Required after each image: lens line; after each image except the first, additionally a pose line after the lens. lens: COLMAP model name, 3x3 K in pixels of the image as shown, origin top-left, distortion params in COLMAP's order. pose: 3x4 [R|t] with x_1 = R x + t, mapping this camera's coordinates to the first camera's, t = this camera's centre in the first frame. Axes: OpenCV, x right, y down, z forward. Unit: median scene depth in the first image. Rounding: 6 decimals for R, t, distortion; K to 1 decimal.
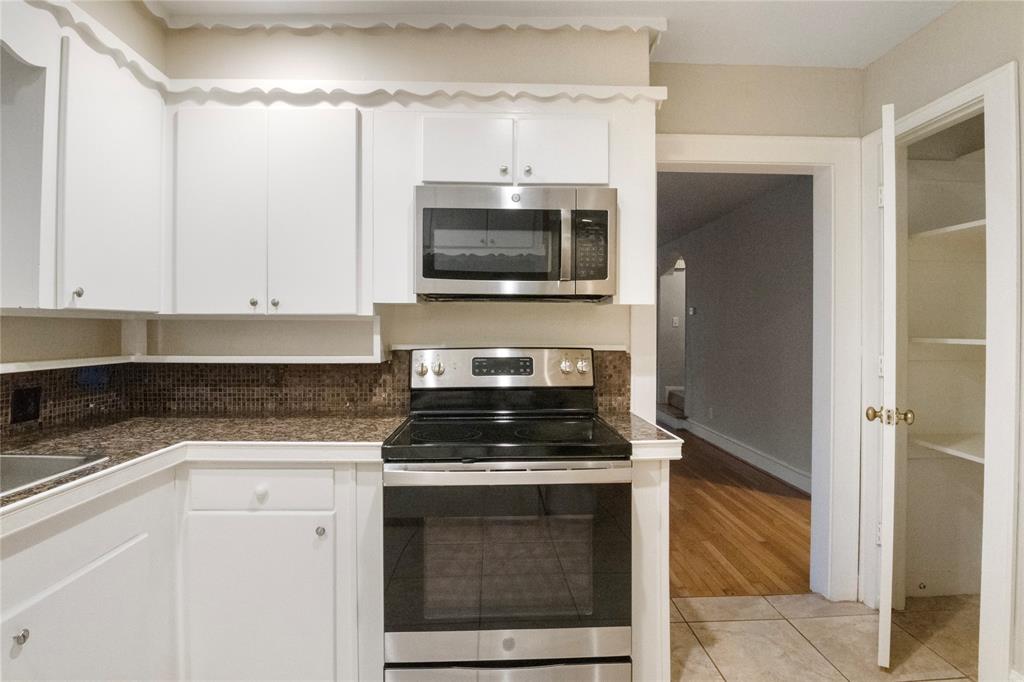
lens RADIAL K [[519.0, 0, 504.4], [0, 519.0, 325.8], [0, 0, 1]] dist [-0.001799, -0.003961]
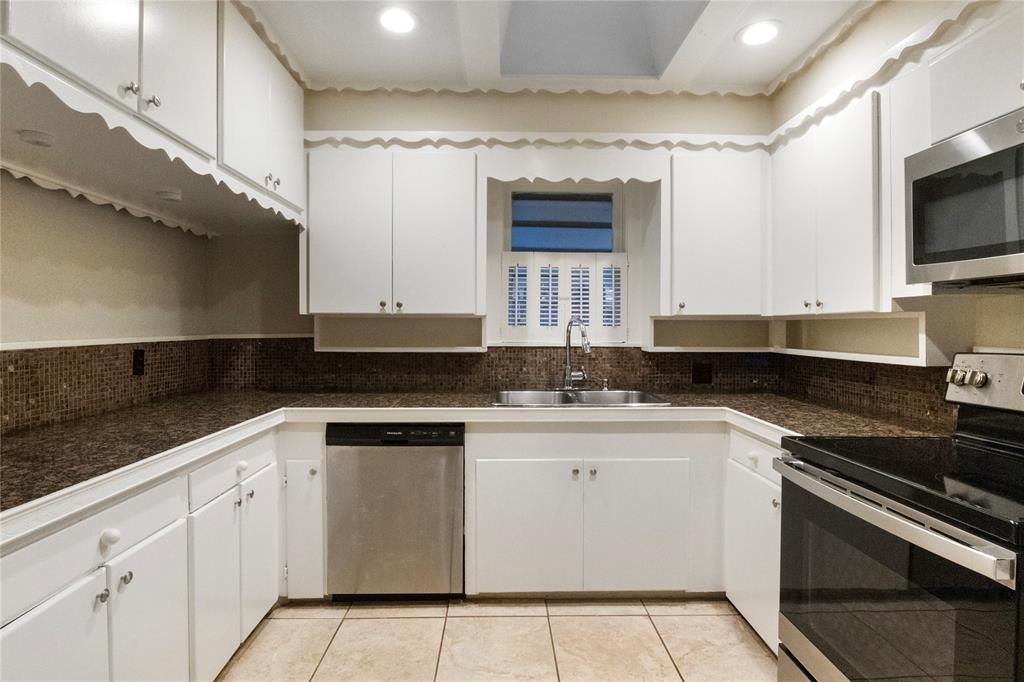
lens RADIAL K [[519.0, 0, 510.8], [0, 519.0, 331.1], [0, 0, 1]] dist [-0.001799, -0.003961]
pose [[0.009320, 0.005003, -0.999944, 0.641913], [0.006716, 0.999965, 0.005066, 0.004417], [0.999934, -0.006763, 0.009286, 0.330035]]
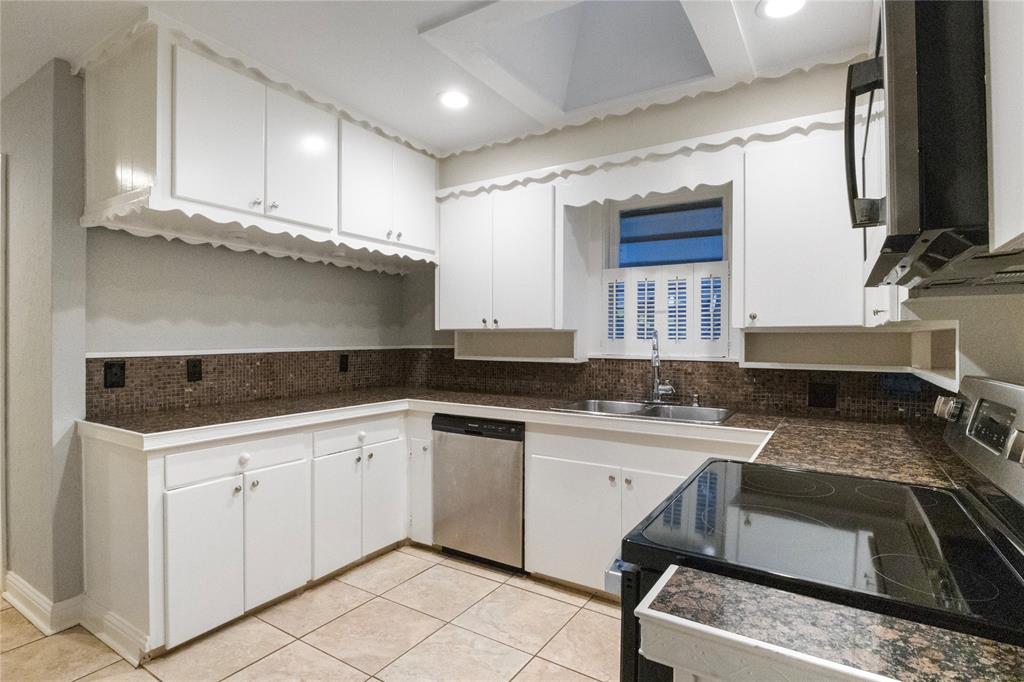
lens RADIAL K [[519.0, 0, 511.1], [0, 519.0, 343.7], [0, 0, 1]] dist [-0.001799, -0.003961]
pose [[-0.550169, 0.002219, -0.835050, 0.627240], [0.002355, 0.999997, 0.001106, 0.008460], [0.835050, -0.001358, -0.550172, 0.945700]]
